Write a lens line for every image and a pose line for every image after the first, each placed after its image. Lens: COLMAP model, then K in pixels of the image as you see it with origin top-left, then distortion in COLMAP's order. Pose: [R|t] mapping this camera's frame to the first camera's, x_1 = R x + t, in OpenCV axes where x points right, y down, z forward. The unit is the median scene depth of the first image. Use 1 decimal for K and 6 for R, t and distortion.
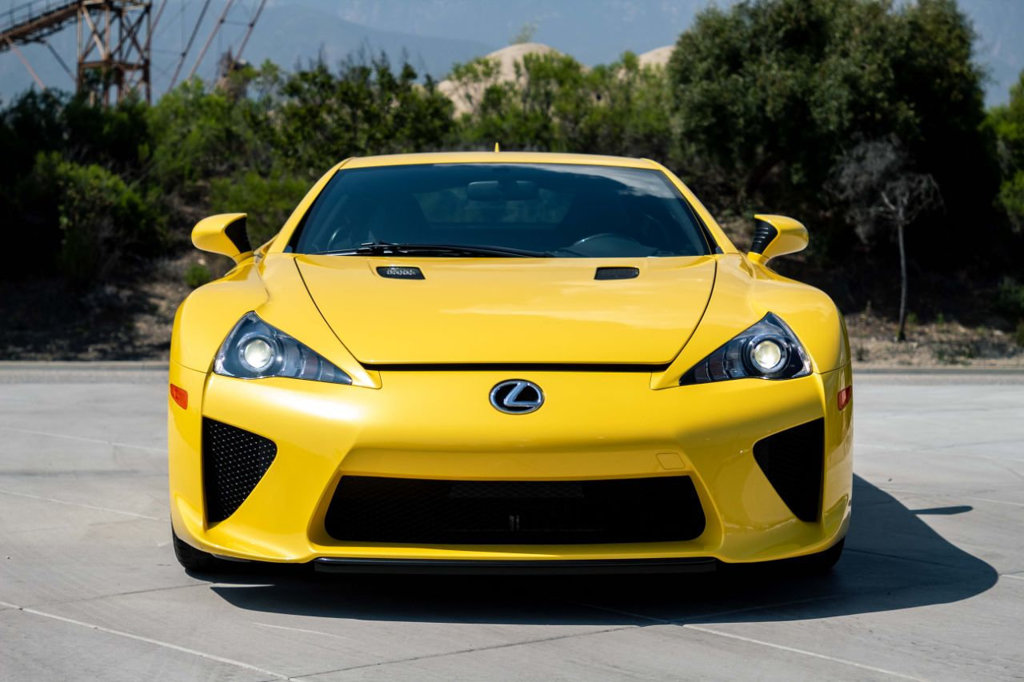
lens RADIAL K [[2548.5, 0, 511.5], [0, 2548.5, 337.5], [0, 0, 1]] dist [0.224386, 0.000000]
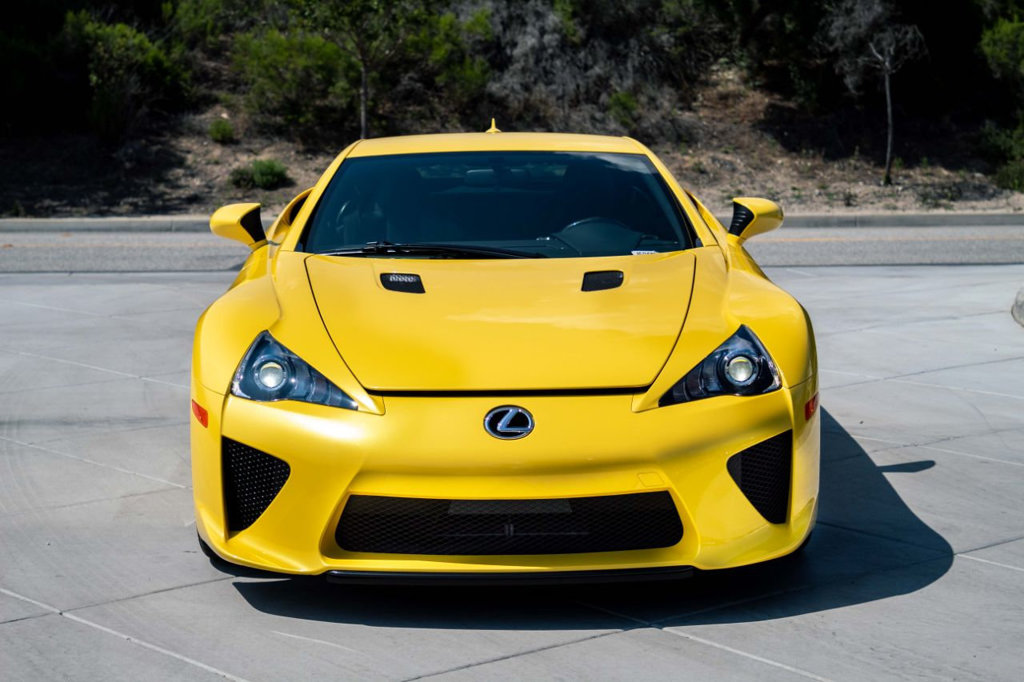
lens RADIAL K [[2414.8, 0, 508.8], [0, 2414.8, 343.1], [0, 0, 1]] dist [0.198621, 0.000000]
pose [[0.999911, -0.011383, -0.006918, 0.002066], [0.011936, 0.996225, 0.085990, -0.021700], [0.005913, -0.086065, 0.996272, -0.005523]]
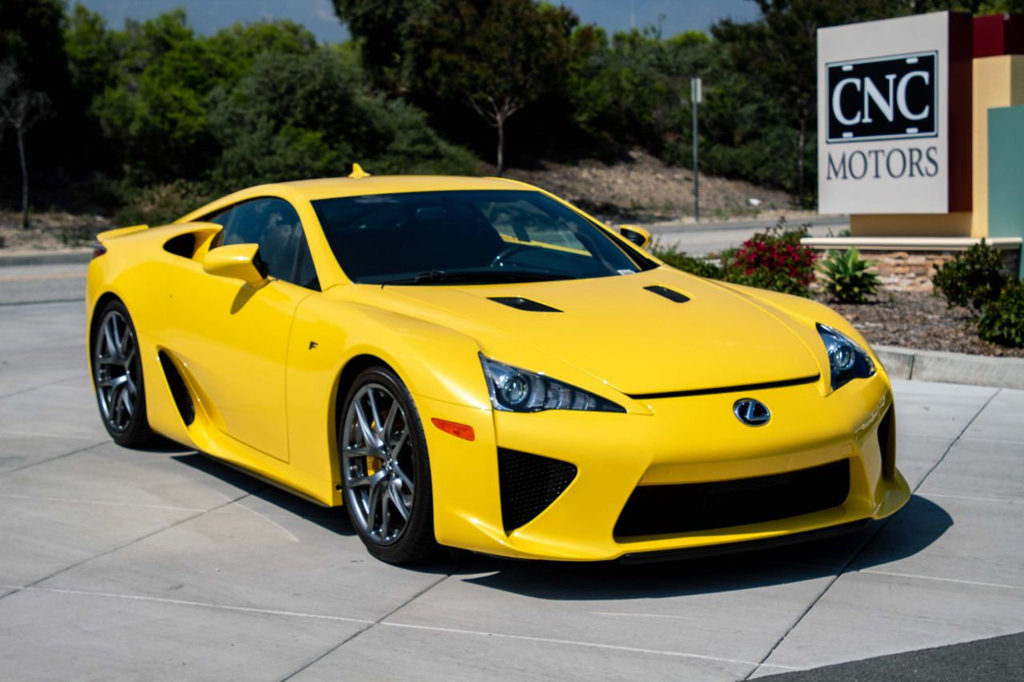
lens RADIAL K [[2007.9, 0, 518.0], [0, 2007.9, 348.1], [0, 0, 1]] dist [0.228721, 0.000000]
pose [[0.865519, -0.075404, 0.495167, -0.131447], [0.034156, 0.995187, 0.091845, -0.023279], [-0.499709, -0.062581, 0.863929, 0.039284]]
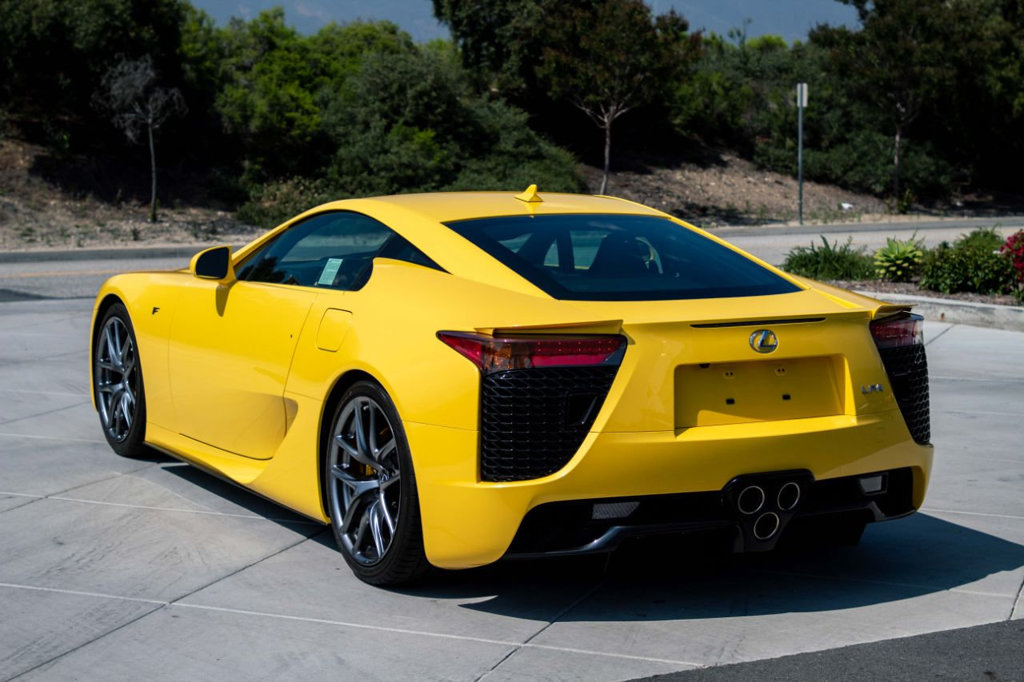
lens RADIAL K [[2172.1, 0, 504.3], [0, 2172.1, 339.4], [0, 0, 1]] dist [0.356025, 0.000000]
pose [[0.852741, -0.057901, 0.519116, -0.263713], [0.019927, 0.996720, 0.078439, -0.022330], [-0.521955, -0.056544, 0.851097, -0.003886]]
